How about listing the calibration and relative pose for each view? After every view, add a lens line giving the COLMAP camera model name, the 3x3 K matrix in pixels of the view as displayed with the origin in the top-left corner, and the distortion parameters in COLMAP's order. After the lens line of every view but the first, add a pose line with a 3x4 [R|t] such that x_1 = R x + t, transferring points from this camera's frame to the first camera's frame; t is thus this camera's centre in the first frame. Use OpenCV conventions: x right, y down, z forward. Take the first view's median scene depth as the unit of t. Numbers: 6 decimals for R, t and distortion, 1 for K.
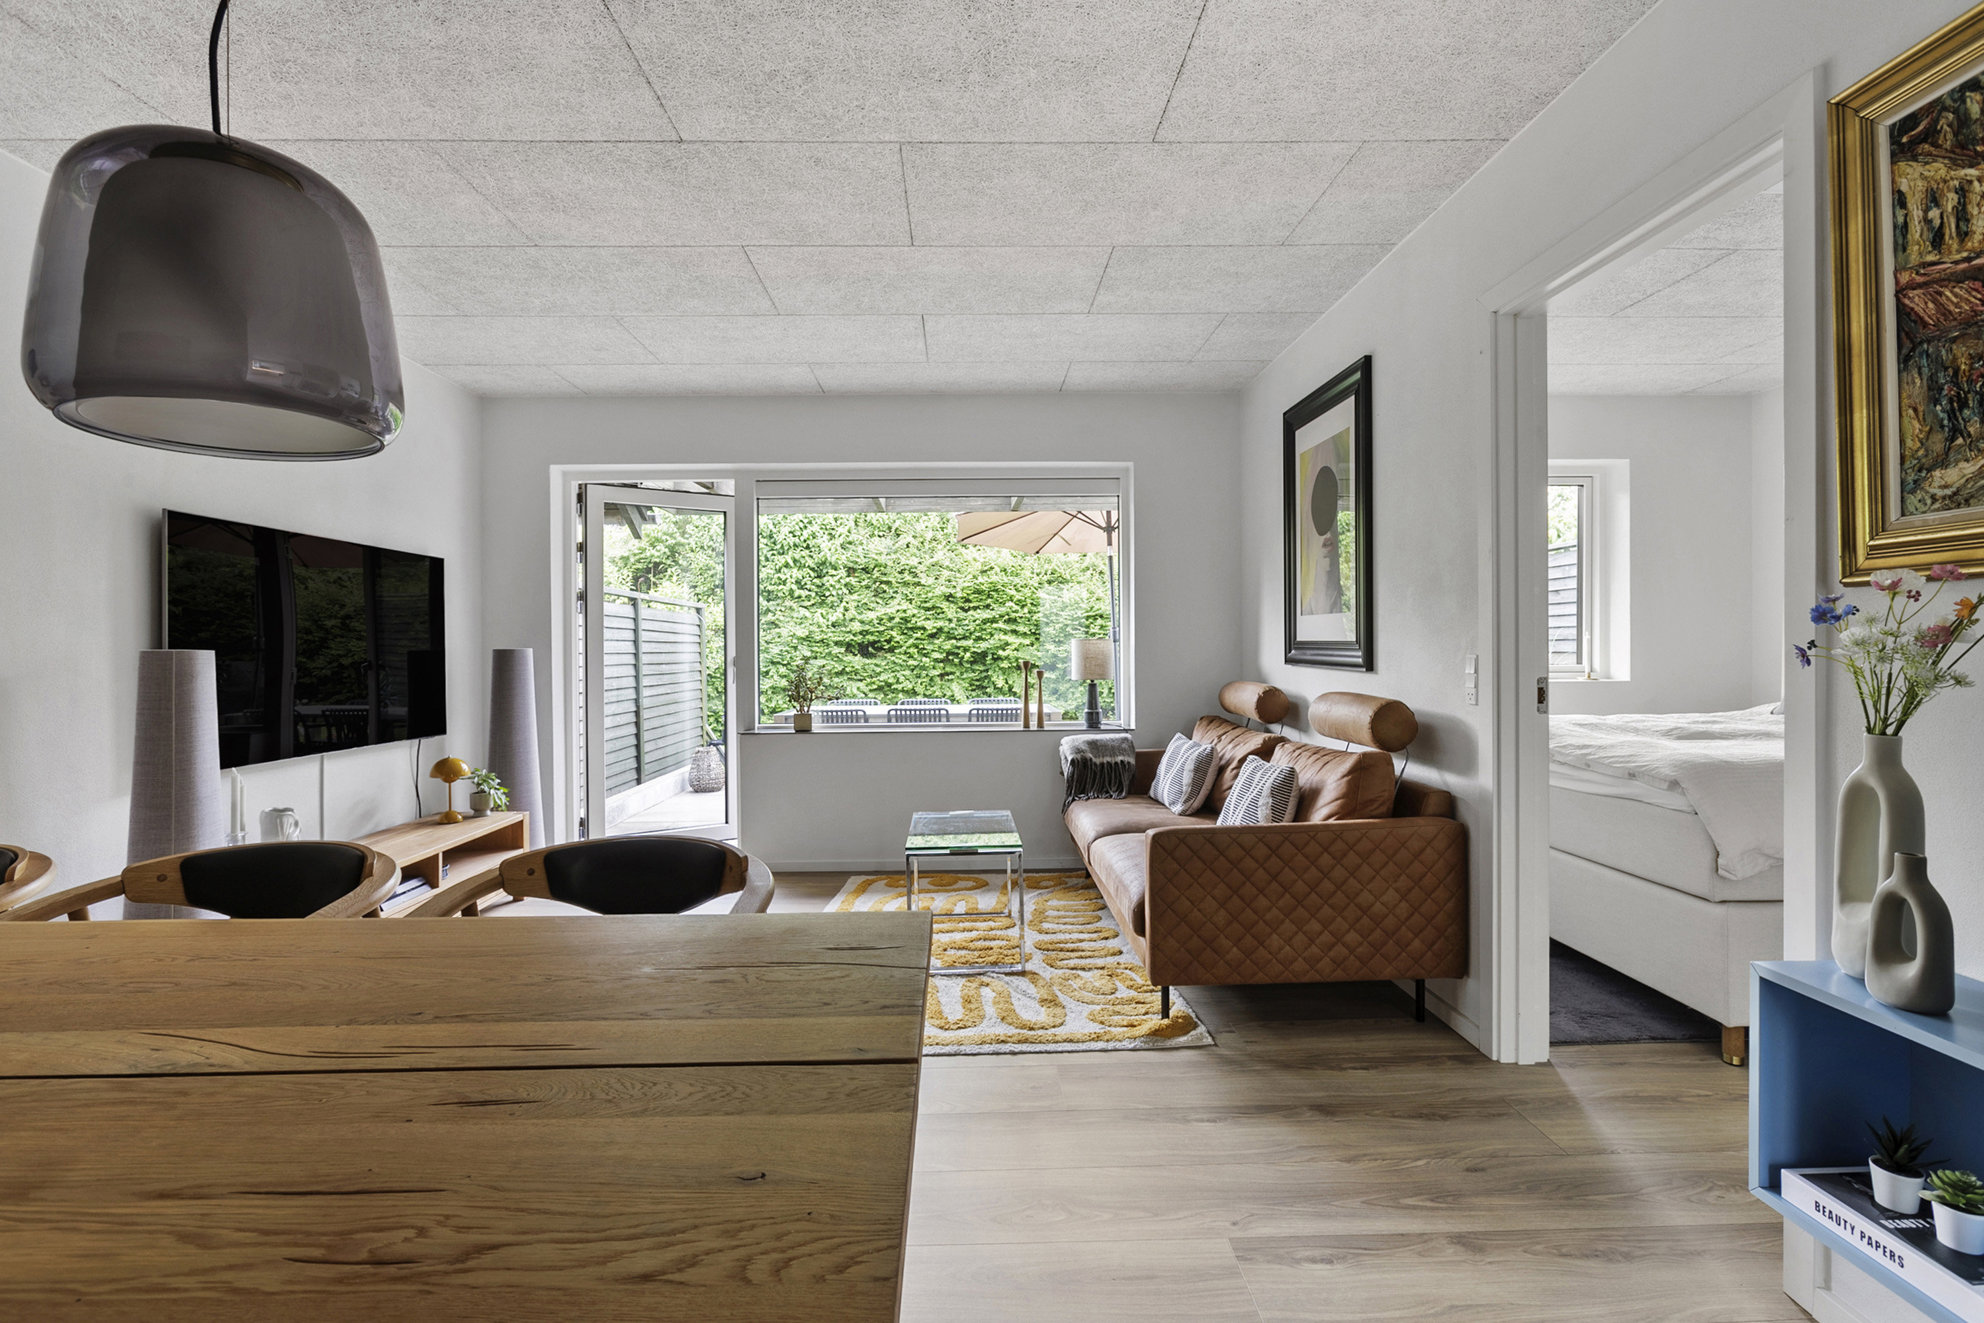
lens RADIAL K [[895.9, 0, 992.7], [0, 895.9, 636.2], [0, 0, 1]] dist [-0.021445, 0.012979]
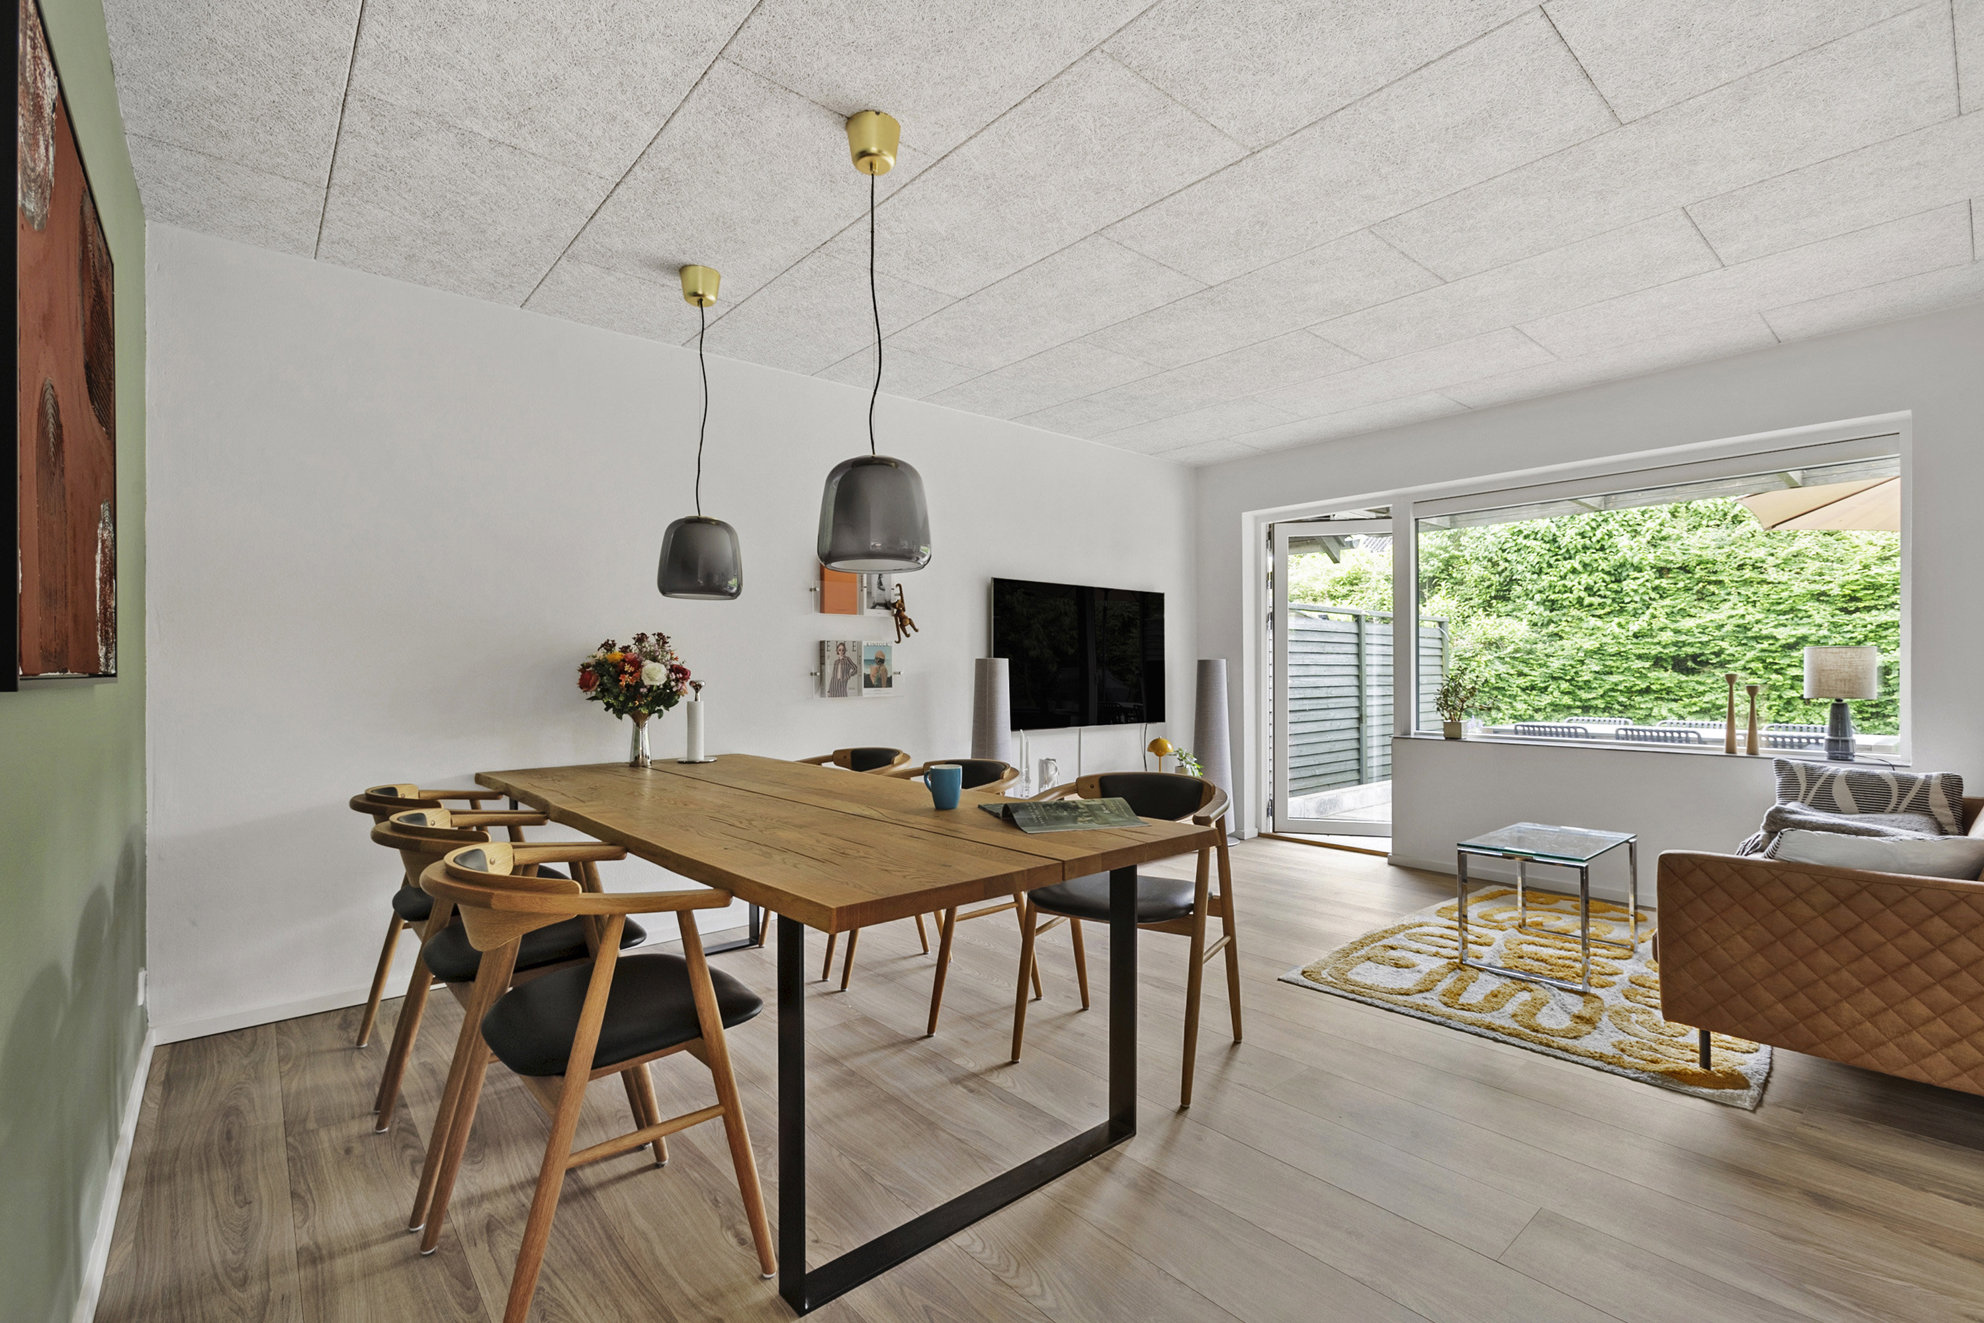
lens RADIAL K [[895.9, 0, 992.7], [0, 895.9, 636.2], [0, 0, 1]] dist [-0.021445, 0.012979]
pose [[0.632738, -0.020895, -0.774084, 0.237968], [0.006912, 0.999748, -0.021336, 0.005383], [0.774335, 0.008150, 0.632723, -0.063017]]
